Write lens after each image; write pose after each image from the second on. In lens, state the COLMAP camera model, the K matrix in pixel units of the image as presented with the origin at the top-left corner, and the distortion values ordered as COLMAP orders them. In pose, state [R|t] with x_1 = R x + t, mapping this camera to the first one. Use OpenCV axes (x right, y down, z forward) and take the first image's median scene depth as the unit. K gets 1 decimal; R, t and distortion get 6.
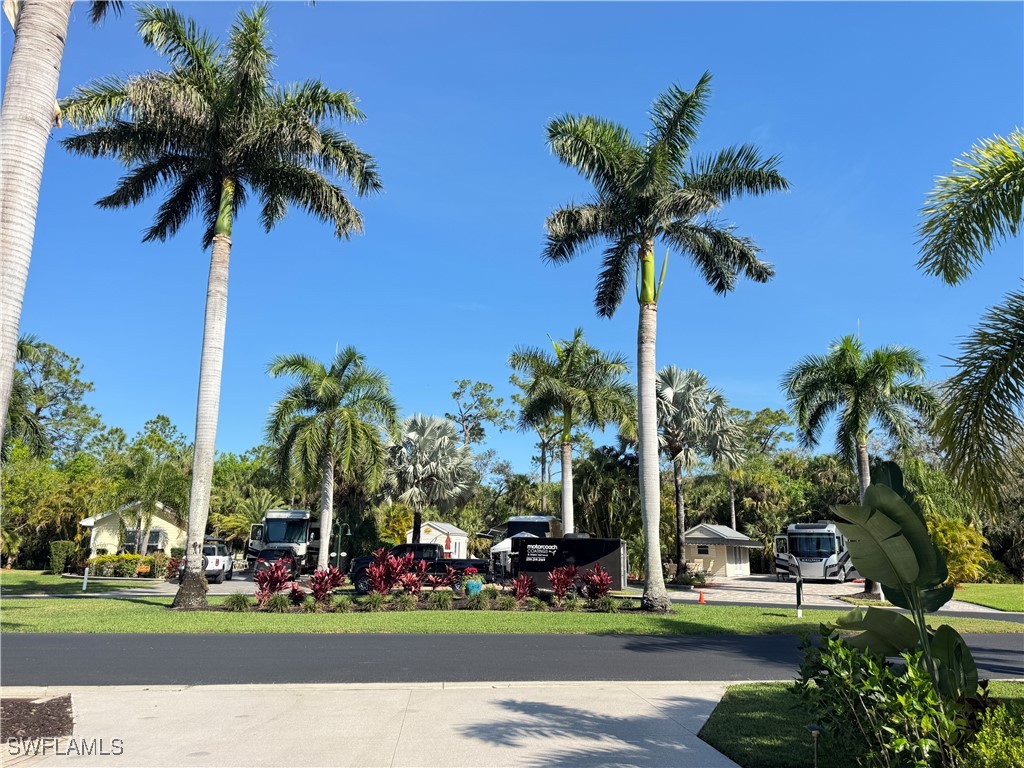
lens RADIAL K [[716.0, 0, 516.0], [0, 716.0, 380.3], [0, 0, 1]] dist [0.061917, -0.080325]
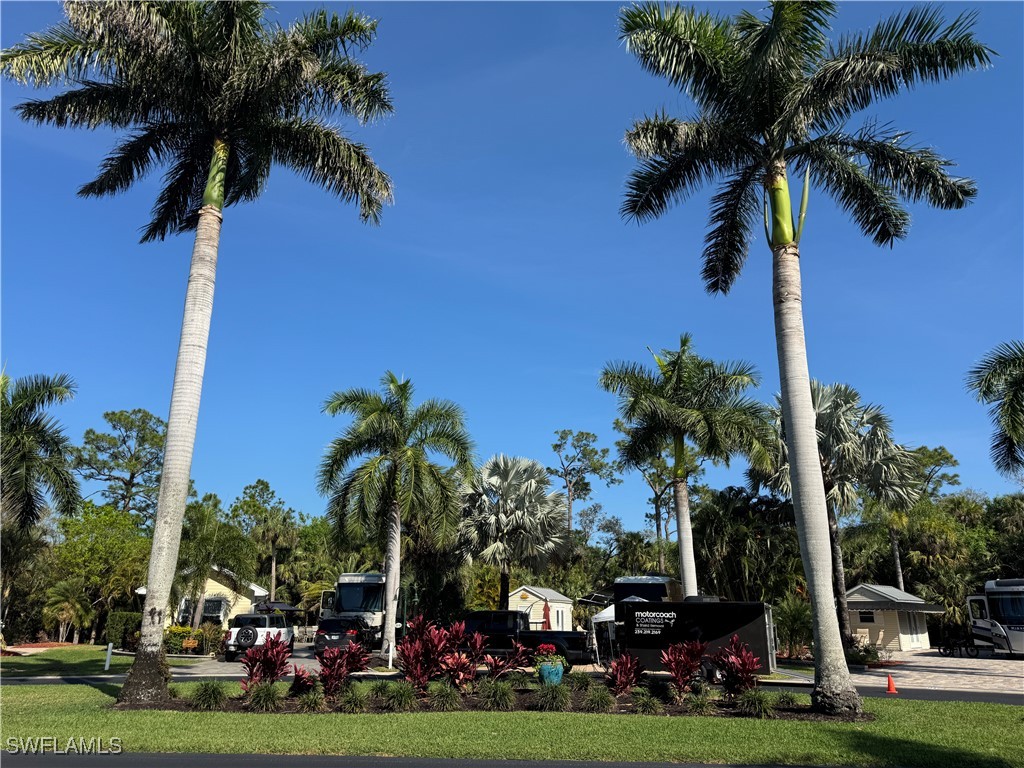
lens RADIAL K [[716.0, 0, 513.2], [0, 716.0, 386.1], [0, 0, 1]] dist [0.061917, -0.080325]
pose [[0.986618, -0.057844, -0.152442, 0.013733], [0.045142, 0.995314, -0.085510, 0.039976], [0.156674, 0.077484, 0.984606, 0.163231]]
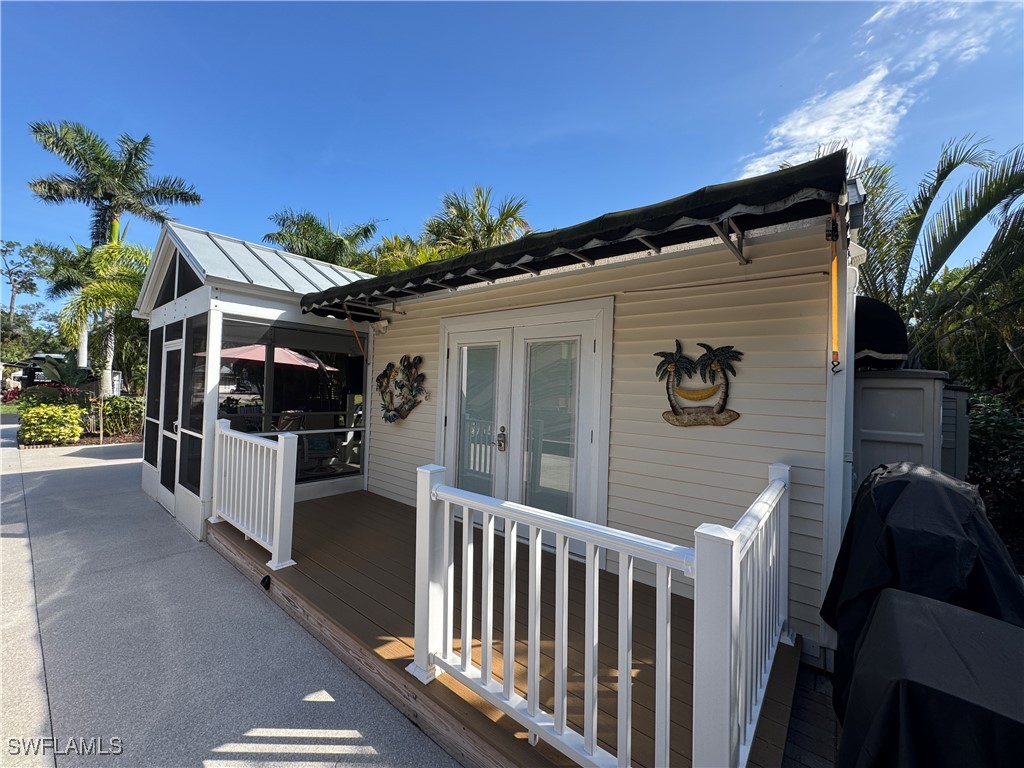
lens RADIAL K [[409.6, 0, 514.0], [0, 409.6, 376.7], [0, 0, 1]] dist [0.000783, -0.000230]
pose [[0.705045, 0.023339, 0.708779, 0.095336], [-0.178425, 0.973145, 0.145441, -0.068896], [-0.686350, -0.229006, 0.690275, -0.298529]]
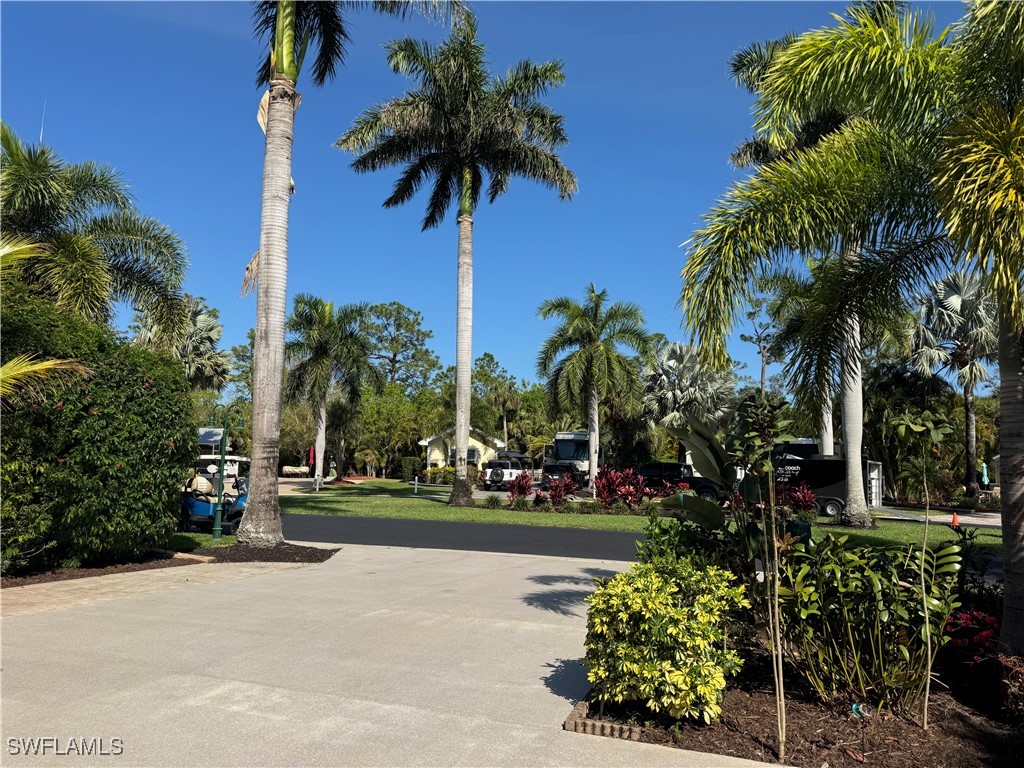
lens RADIAL K [[716.0, 0, 509.8], [0, 716.0, 391.4], [0, 0, 1]] dist [0.061917, -0.080325]
pose [[0.898095, -0.033927, -0.438490, 0.107459], [0.087247, 0.990949, 0.102022, -0.011626], [0.431060, -0.129882, 0.892927, -0.061003]]
